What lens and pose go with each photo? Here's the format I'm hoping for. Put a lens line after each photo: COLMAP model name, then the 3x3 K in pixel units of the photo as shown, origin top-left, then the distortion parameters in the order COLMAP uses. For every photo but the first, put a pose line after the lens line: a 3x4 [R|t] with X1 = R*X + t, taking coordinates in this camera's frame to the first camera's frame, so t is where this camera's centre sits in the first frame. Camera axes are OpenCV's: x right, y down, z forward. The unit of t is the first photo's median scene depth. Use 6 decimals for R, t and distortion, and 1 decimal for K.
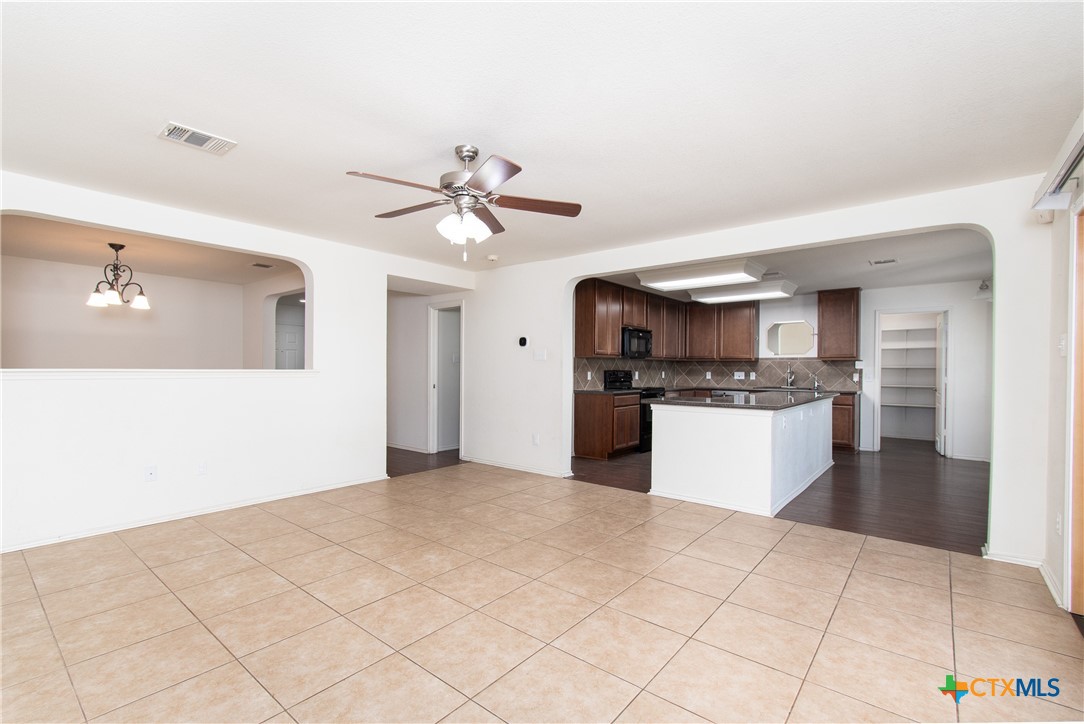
lens RADIAL K [[486.4, 0, 543.2], [0, 486.4, 369.7], [0, 0, 1]] dist [-0.002397, -0.000335]
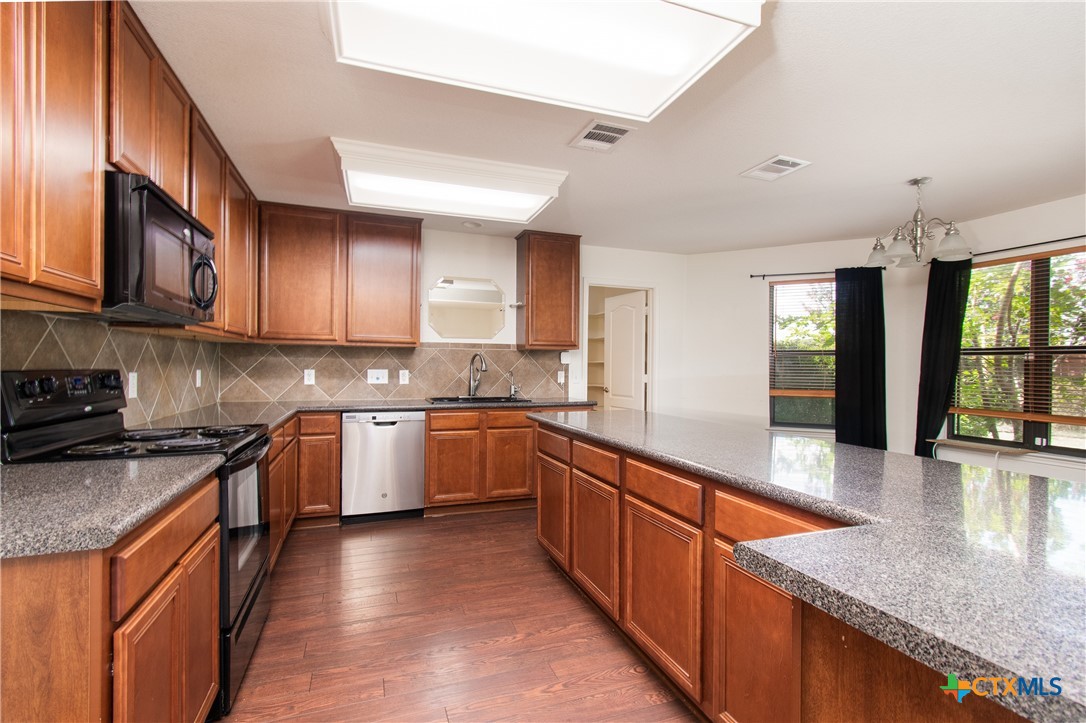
lens RADIAL K [[488.7, 0, 538.4], [0, 488.7, 365.5], [0, 0, 1]] dist [0.003990, 0.000090]
pose [[0.520644, -0.001333, 0.853773, 0.075175], [-0.004621, 0.999980, 0.004379, -0.002711], [-0.853761, -0.006226, 0.520627, 0.719305]]
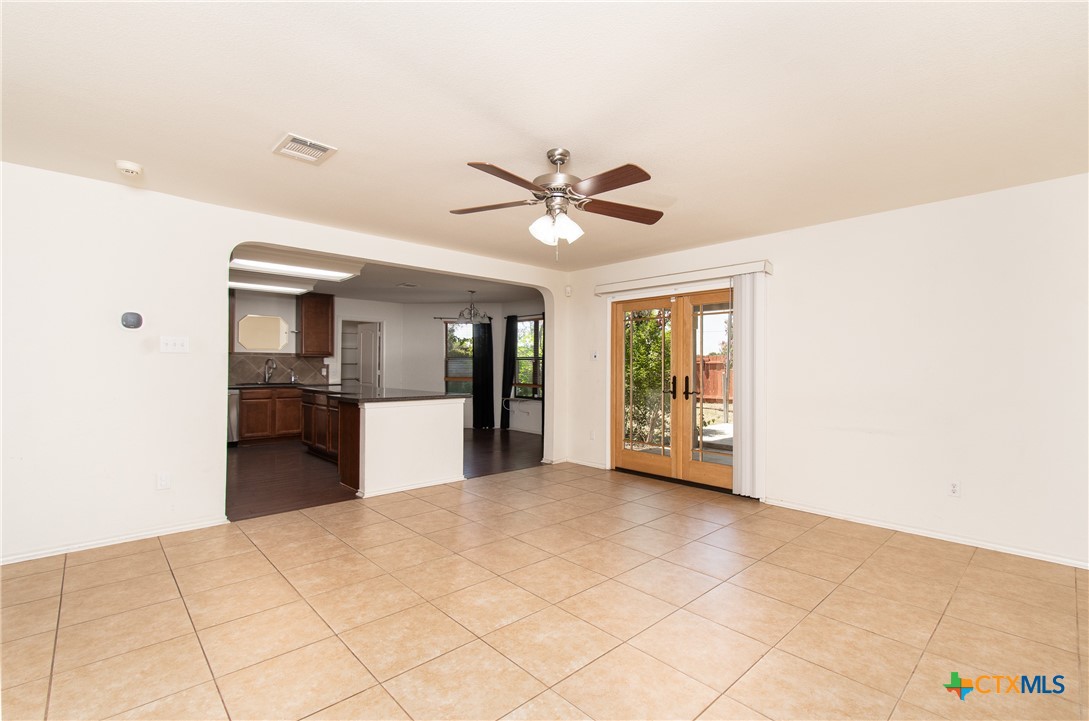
lens RADIAL K [[481.6, 0, 550.8], [0, 481.6, 362.2], [0, 0, 1]] dist [0.002140, 0.000076]
pose [[0.130623, 0.002822, 0.991428, -0.435730], [-0.002848, 0.999993, -0.002471, -0.005668], [-0.991428, -0.002501, 0.130630, 0.334317]]
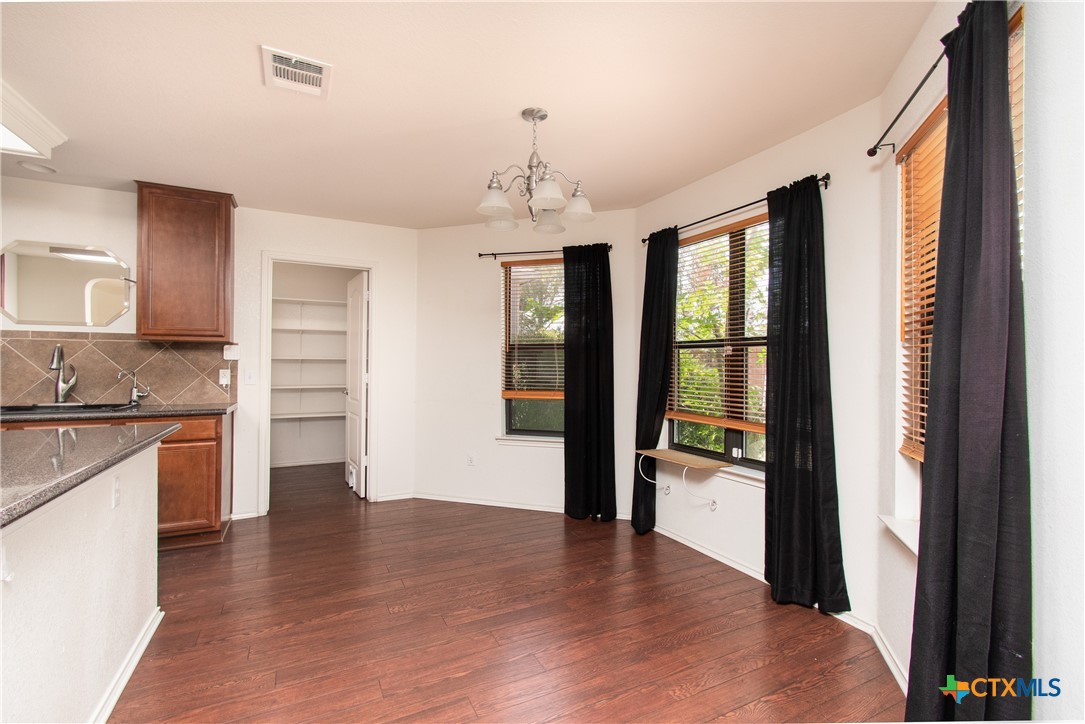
lens RADIAL K [[488.3, 0, 537.9], [0, 488.3, 366.0], [0, 0, 1]] dist [0.003990, 0.000090]
pose [[0.420523, -0.005418, 0.907266, 0.334472], [-0.003749, 0.999963, 0.007709, -0.000995], [-0.907274, -0.006643, 0.420488, 0.514079]]
